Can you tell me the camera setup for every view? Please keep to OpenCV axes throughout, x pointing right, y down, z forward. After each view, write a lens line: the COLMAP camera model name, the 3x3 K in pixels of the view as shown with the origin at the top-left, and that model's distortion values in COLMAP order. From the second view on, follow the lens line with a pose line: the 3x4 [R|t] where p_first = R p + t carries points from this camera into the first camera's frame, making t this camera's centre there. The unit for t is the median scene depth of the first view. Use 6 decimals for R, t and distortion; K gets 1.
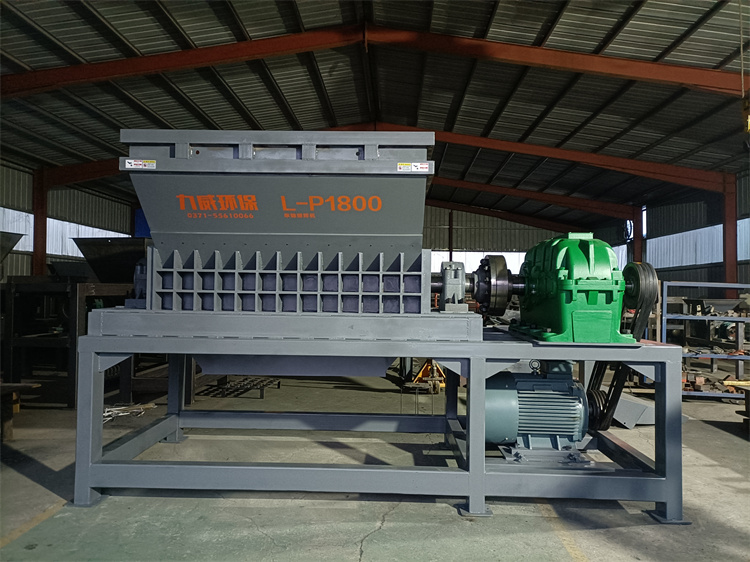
lens RADIAL K [[560.2, 0, 372.0], [0, 560.2, 284.2], [0, 0, 1]] dist [0.030904, 0.000848]
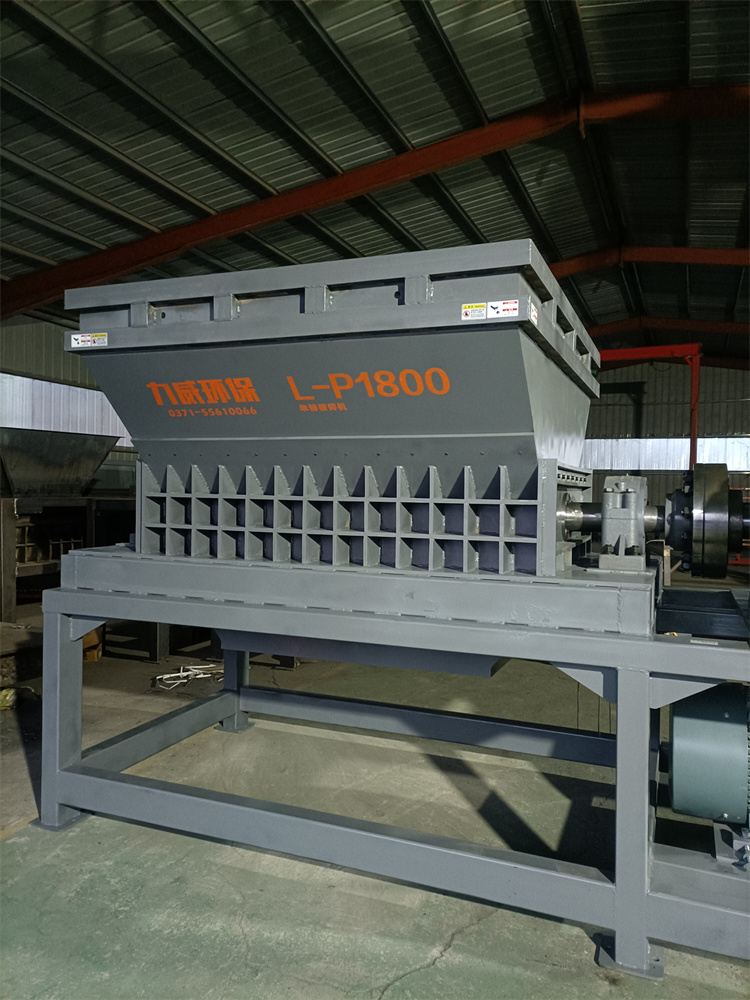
lens RADIAL K [[747.1, 0, 375.0], [0, 747.1, 500.0], [0, 0, 1]] dist [0.036815, -0.006500]
pose [[0.936807, 0.004500, -0.349817, 0.196916], [0.002726, 0.999793, 0.020160, -0.037163], [0.349835, -0.019840, 0.936601, 0.255015]]
